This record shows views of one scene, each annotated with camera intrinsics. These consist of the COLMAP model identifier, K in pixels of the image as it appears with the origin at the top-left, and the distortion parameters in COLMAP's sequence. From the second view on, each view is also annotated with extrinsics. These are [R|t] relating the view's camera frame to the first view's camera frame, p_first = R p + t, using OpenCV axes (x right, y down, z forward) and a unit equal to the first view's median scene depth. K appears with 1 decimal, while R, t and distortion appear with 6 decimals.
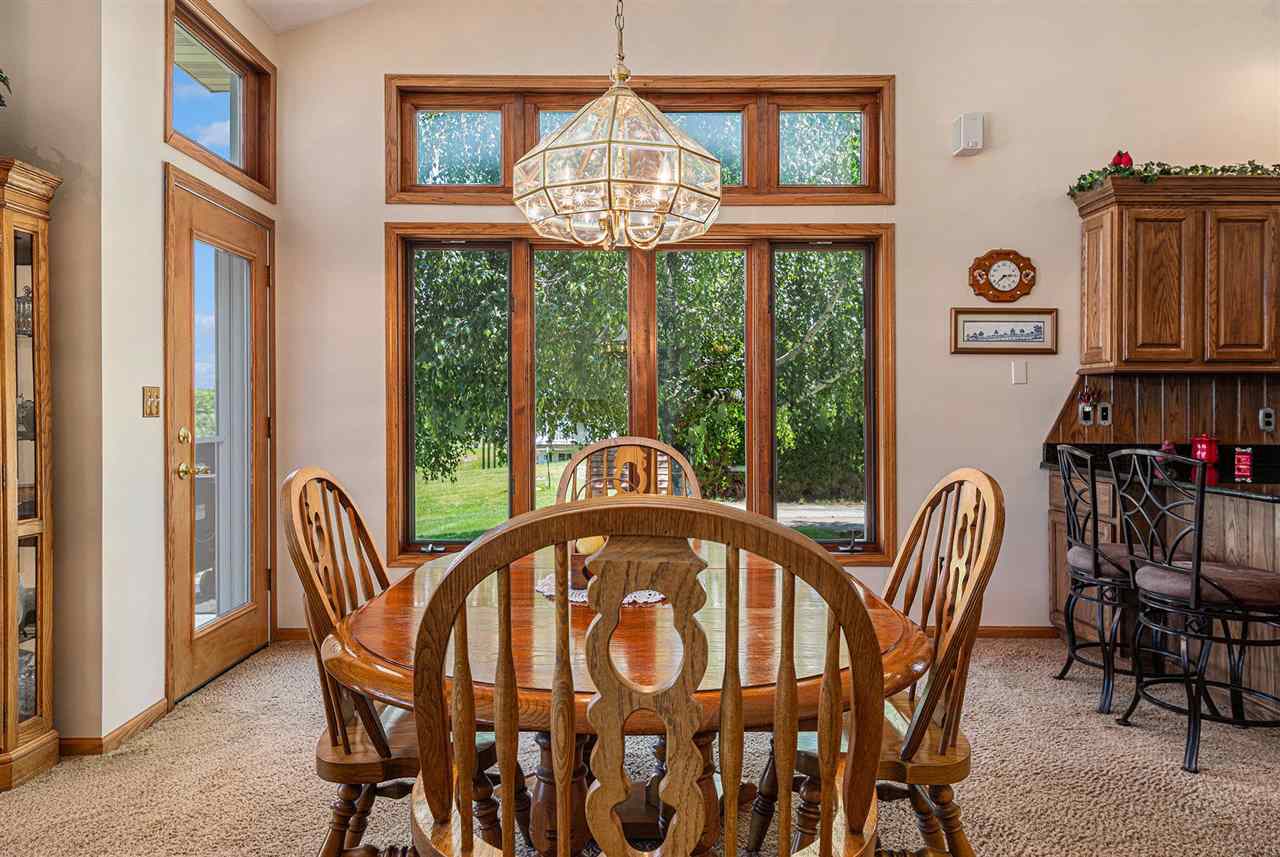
lens RADIAL K [[883.7, 0, 635.8], [0, 883.7, 412.7], [0, 0, 1]] dist [0.017599, 0.000776]
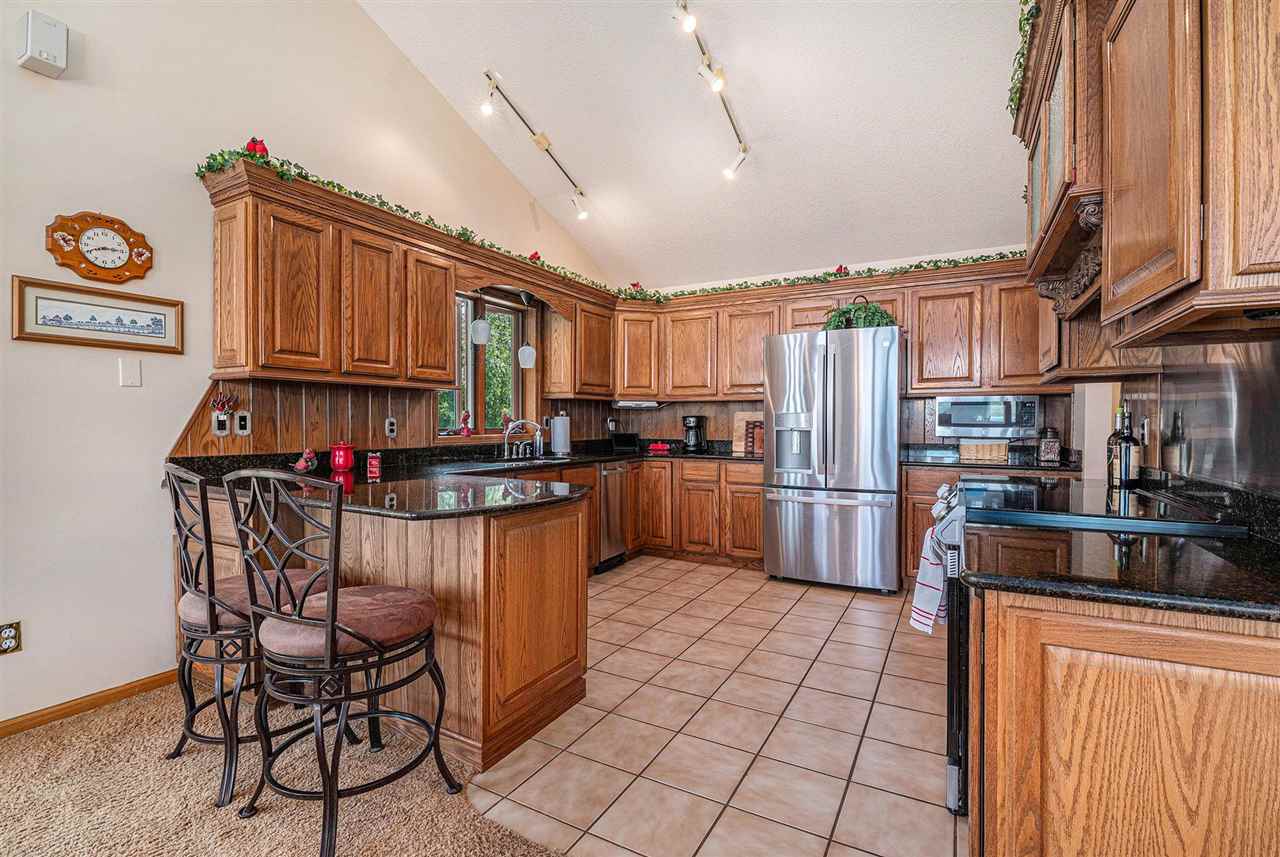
lens RADIAL K [[561.7, 0, 632.3], [0, 561.7, 427.2], [0, 0, 1]] dist [0.000379, -0.010065]
pose [[0.503329, -0.009088, 0.864047, 0.236413], [0.000753, 0.999949, 0.010078, 0.000182], [-0.864095, -0.004422, 0.503310, 0.366325]]
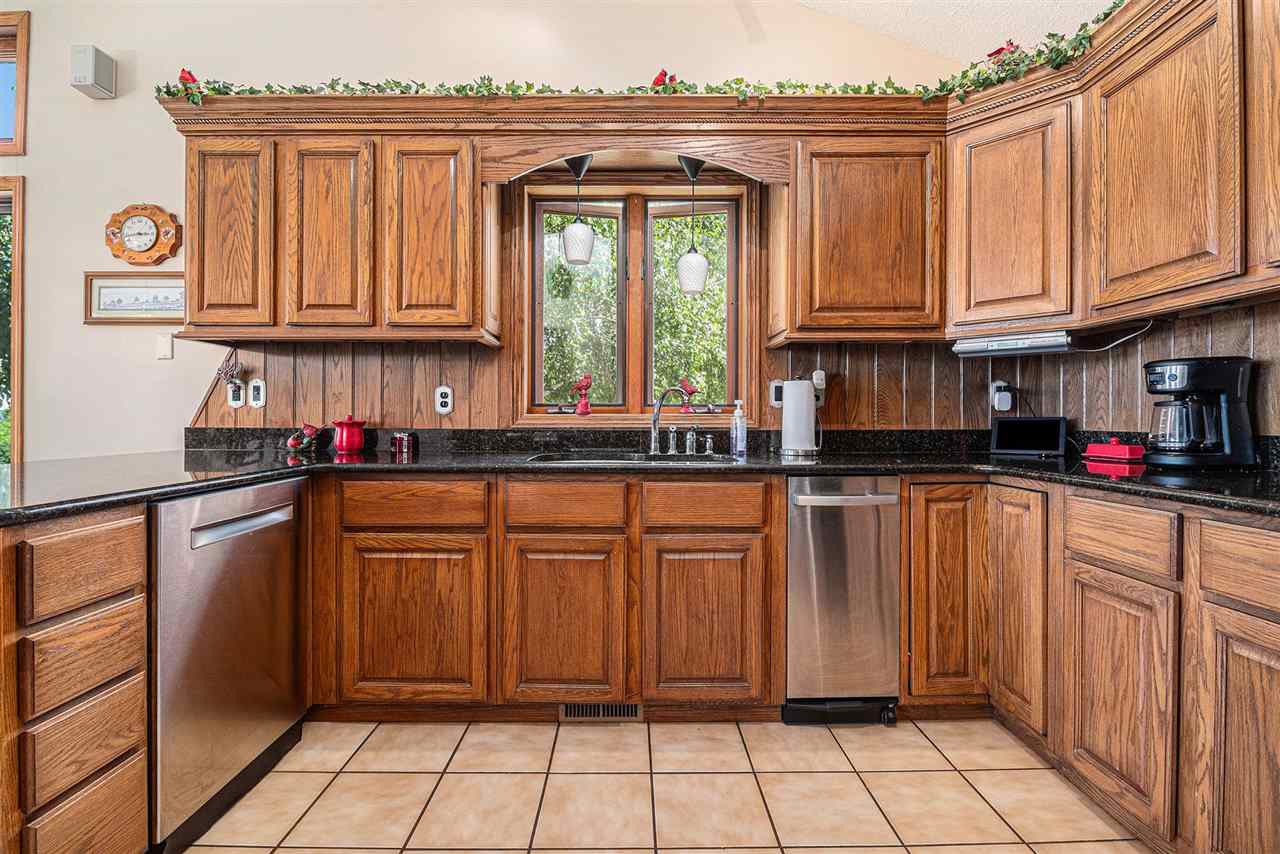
lens RADIAL K [[585.4, 0, 637.4], [0, 585.4, 421.9], [0, 0, 1]] dist [0.000211, 0.000074]
pose [[0.999991, -0.001694, 0.003781, 0.951065], [0.001683, 0.999995, 0.002760, 0.029659], [-0.003785, -0.002754, 0.999989, 0.455119]]
